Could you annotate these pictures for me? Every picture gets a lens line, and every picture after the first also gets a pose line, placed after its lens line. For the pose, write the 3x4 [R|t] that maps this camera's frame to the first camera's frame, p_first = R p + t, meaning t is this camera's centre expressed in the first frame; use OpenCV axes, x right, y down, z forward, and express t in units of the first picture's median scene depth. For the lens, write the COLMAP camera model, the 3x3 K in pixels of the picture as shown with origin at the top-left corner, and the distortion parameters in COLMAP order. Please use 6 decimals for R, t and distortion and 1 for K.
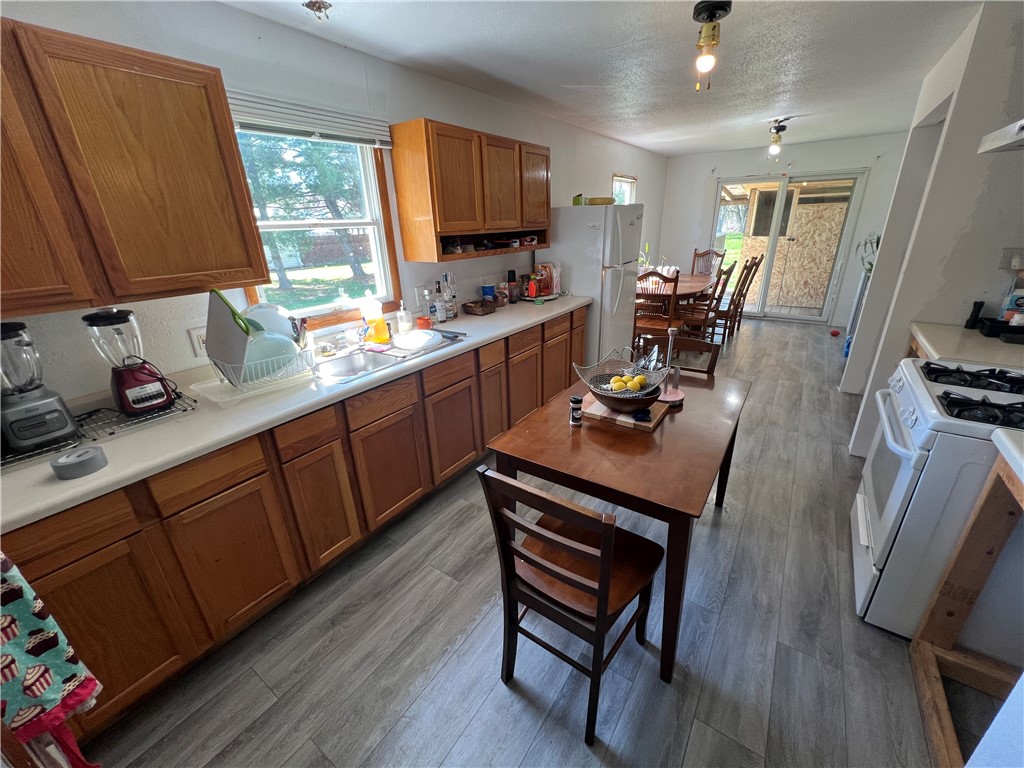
lens RADIAL K [[410.9, 0, 513.8], [0, 410.9, 383.9], [0, 0, 1]] dist [-0.001482, -0.000058]
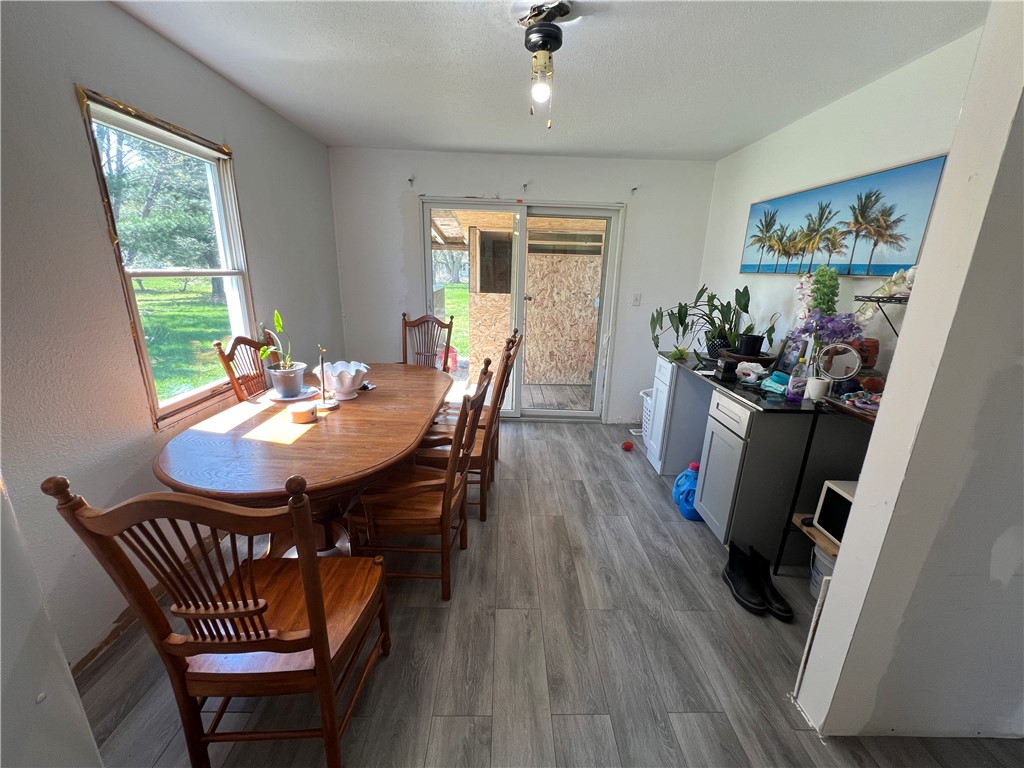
lens RADIAL K [[409.9, 0, 513.8], [0, 409.9, 384.4], [0, 0, 1]] dist [0.000824, 0.000023]
pose [[0.809392, -0.106026, 0.577619, 0.220665], [0.163688, 0.985319, -0.048506, -0.174034], [-0.563996, 0.133810, 0.814864, 0.450212]]
